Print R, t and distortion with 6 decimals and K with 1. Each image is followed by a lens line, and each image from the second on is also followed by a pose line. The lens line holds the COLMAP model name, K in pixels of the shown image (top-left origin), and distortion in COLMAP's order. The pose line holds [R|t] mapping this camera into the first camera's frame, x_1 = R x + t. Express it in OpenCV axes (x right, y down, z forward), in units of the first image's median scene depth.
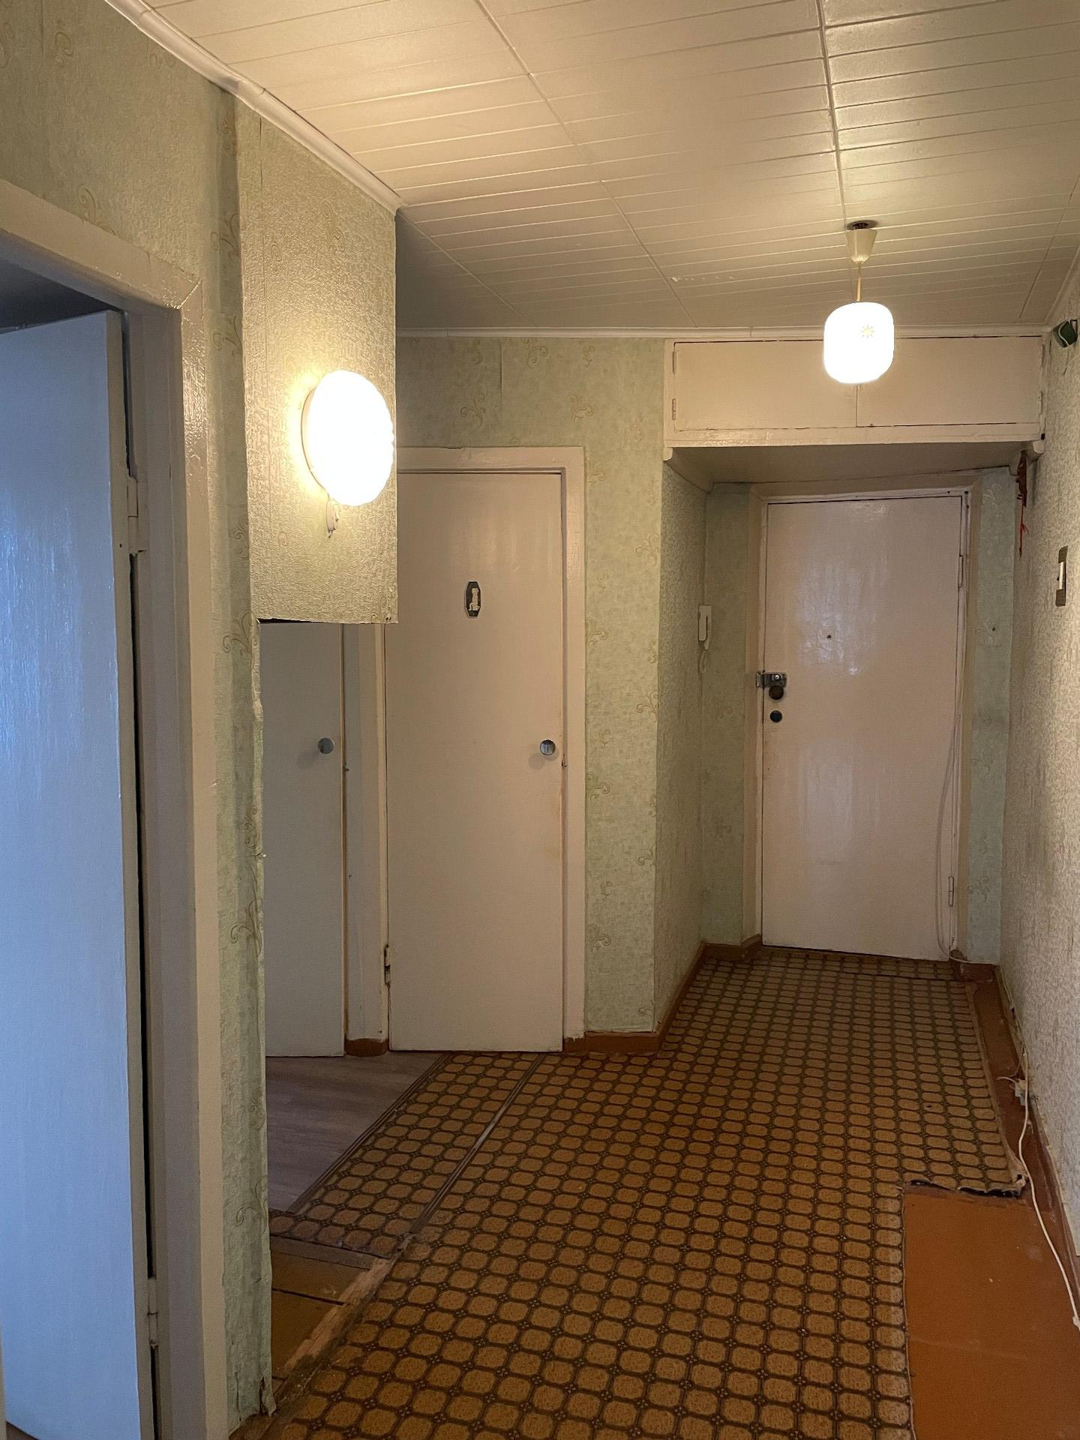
lens RADIAL K [[1090.7, 0, 546.1], [0, 1090.7, 717.5], [0, 0, 1]] dist [0.061603, -0.059818]
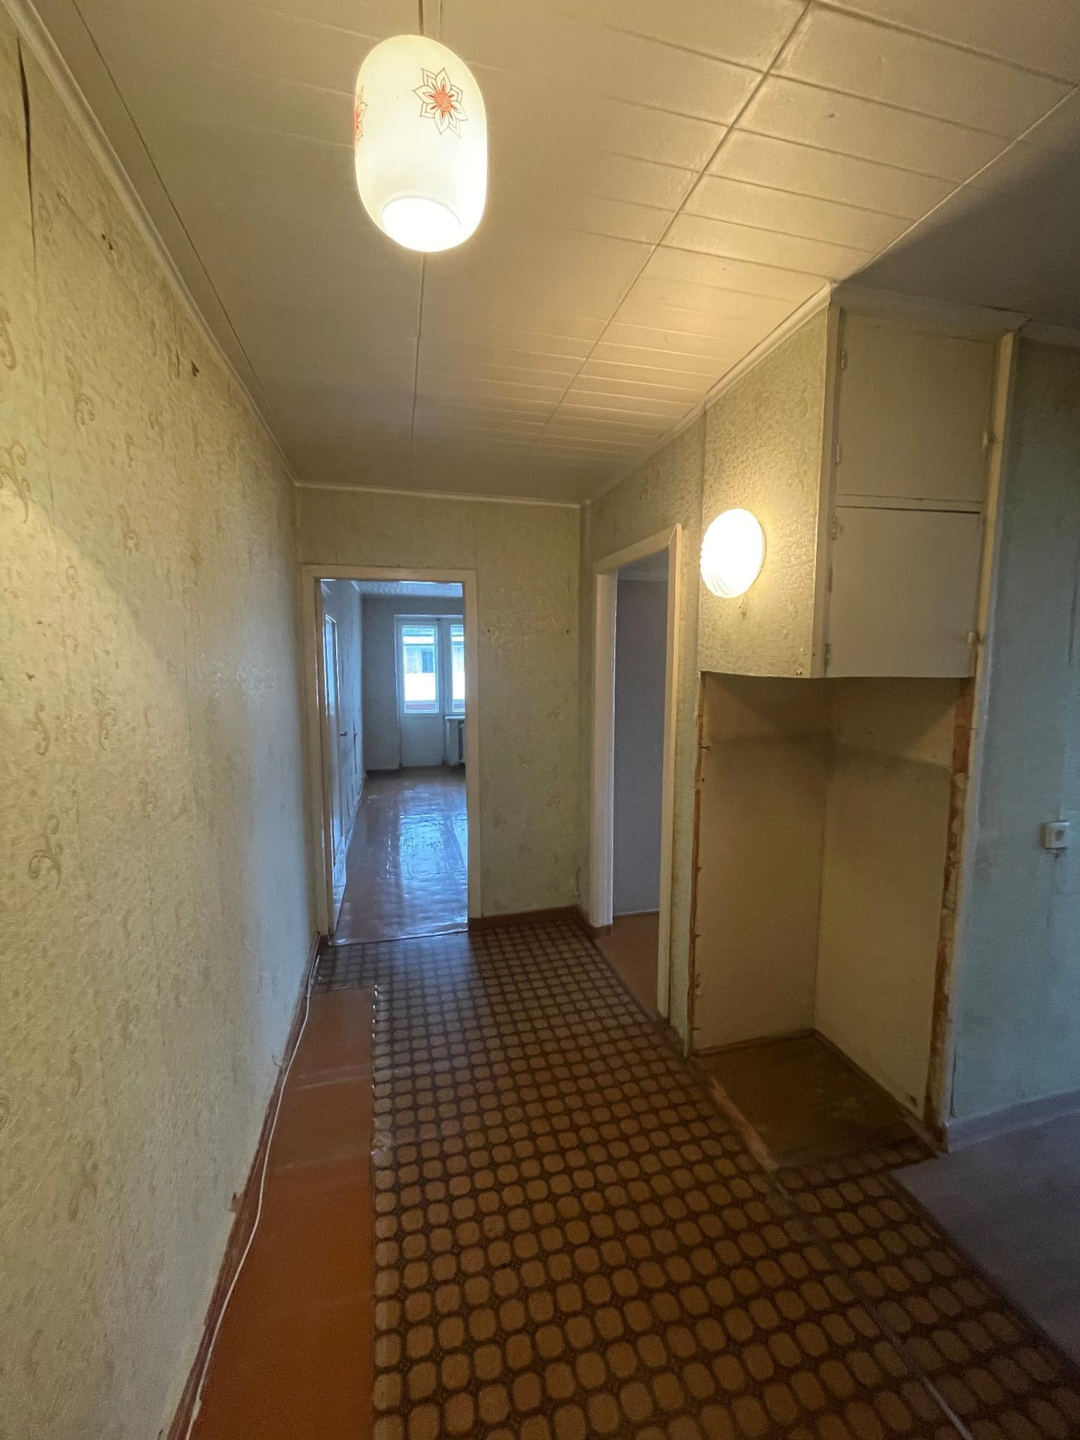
lens RADIAL K [[577.4, 0, 546.8], [0, 577.4, 723.1], [0, 0, 1]] dist [-0.000006, -0.000035]
pose [[-0.847993, 0.065389, -0.525959, 0.448927], [-0.038077, 0.982280, 0.183512, -0.153363], [0.528638, 0.175643, -0.830476, 1.490134]]
